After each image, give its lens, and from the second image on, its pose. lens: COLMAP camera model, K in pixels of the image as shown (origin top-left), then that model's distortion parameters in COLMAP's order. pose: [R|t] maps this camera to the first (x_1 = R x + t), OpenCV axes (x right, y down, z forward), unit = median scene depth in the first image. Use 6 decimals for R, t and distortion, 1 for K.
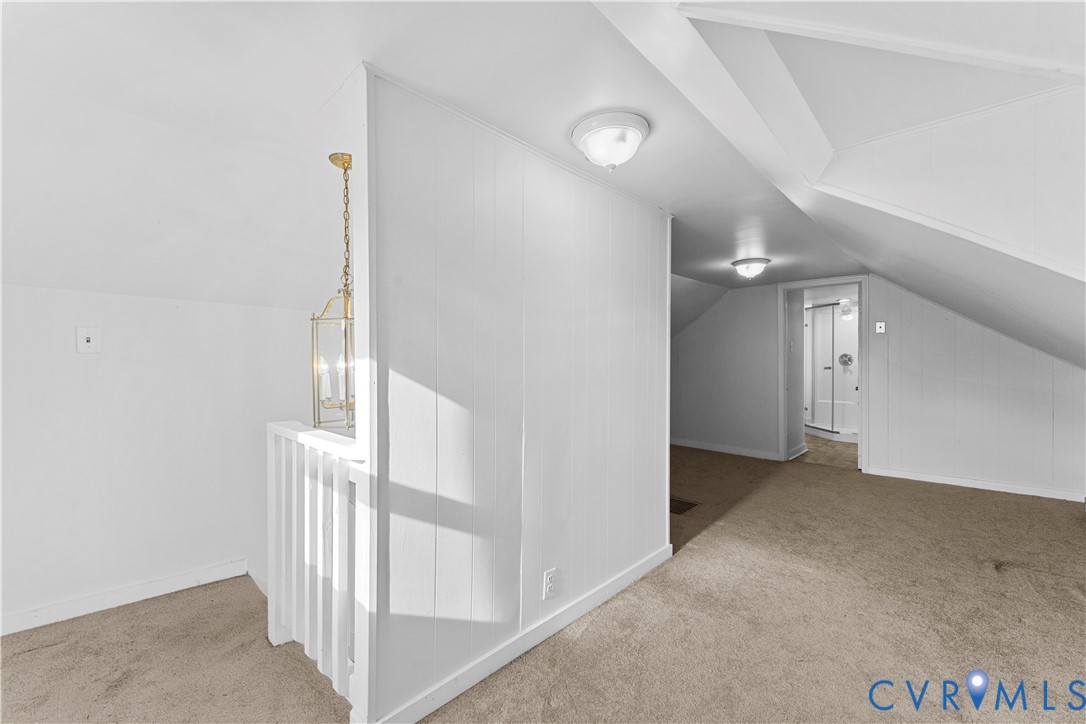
lens RADIAL K [[444.9, 0, 545.8], [0, 444.9, 360.8], [0, 0, 1]] dist [0.001712, -0.001830]
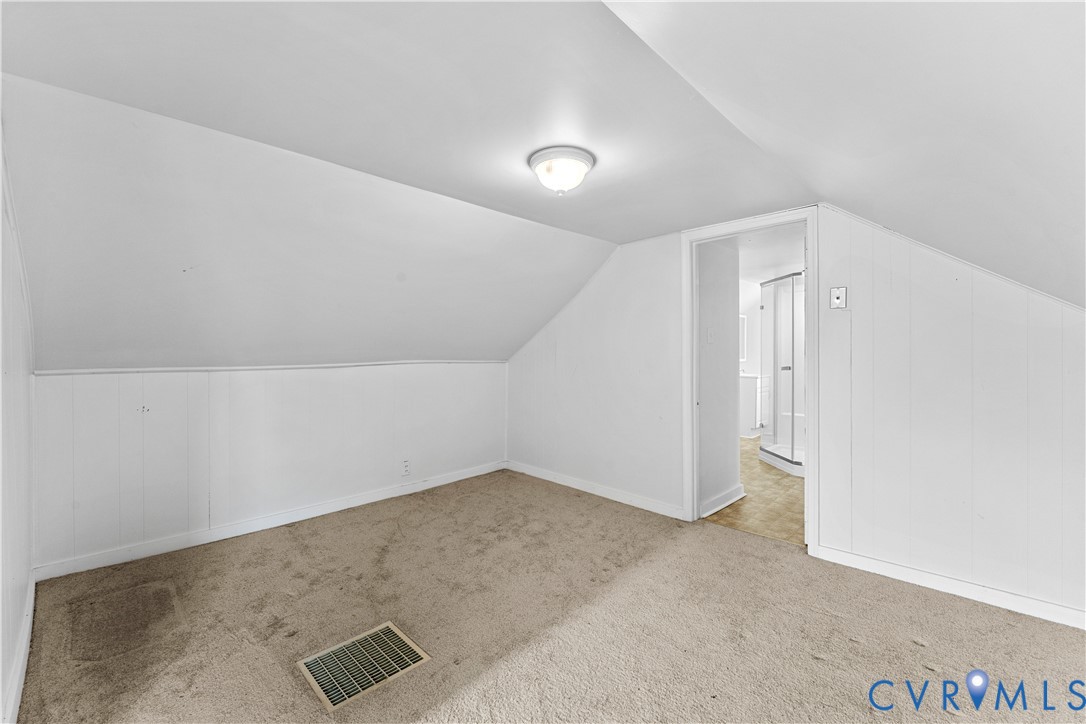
lens RADIAL K [[444.9, 0, 545.2], [0, 444.9, 345.8], [0, 0, 1]] dist [0.001712, -0.001830]
pose [[0.999659, 0.009708, -0.024244, 0.285994], [-0.010242, 0.999705, -0.022010, 0.000937], [0.024023, 0.022251, 0.999464, 0.311739]]
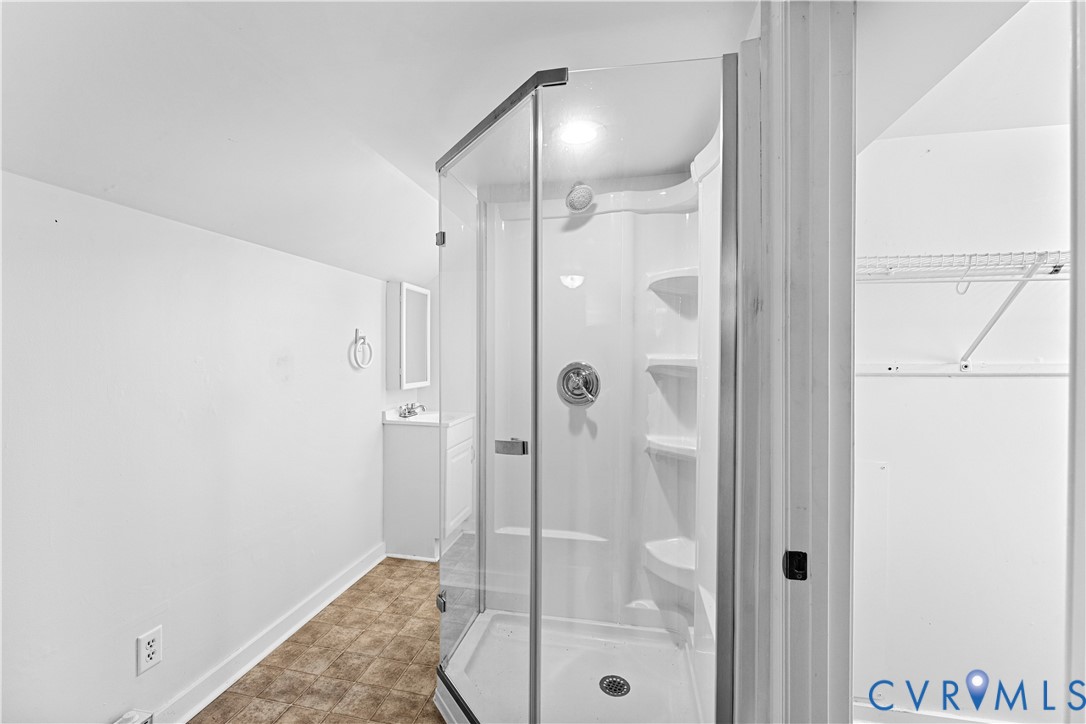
lens RADIAL K [[460.6, 0, 543.4], [0, 460.6, 364.5], [0, 0, 1]] dist [0.023617, -0.000947]
pose [[0.842809, -0.006616, 0.538172, 0.557775], [0.000748, 0.999938, 0.011120, -0.021053], [-0.538212, -0.008970, 0.842762, 0.856752]]
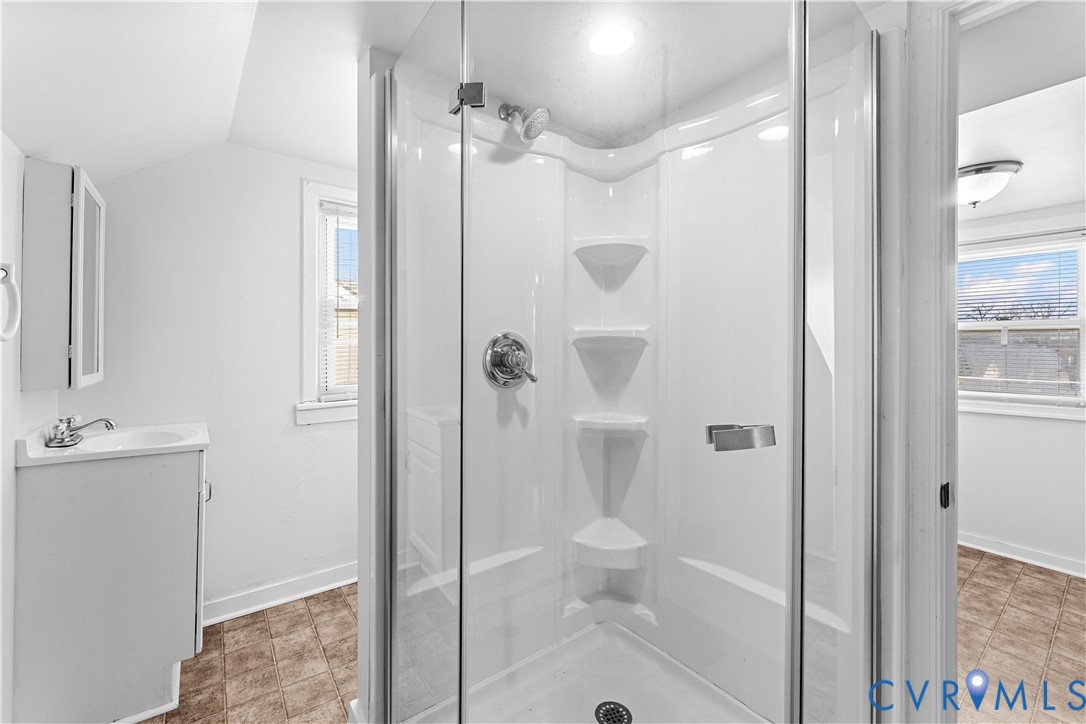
lens RADIAL K [[444.9, 0, 549.2], [0, 444.9, 347.7], [0, 0, 1]] dist [0.001712, -0.001830]
pose [[0.153394, 0.009549, 0.988119, 0.514536], [0.002465, 0.999947, -0.010046, -0.007965], [-0.988162, 0.003977, 0.153362, 1.060376]]
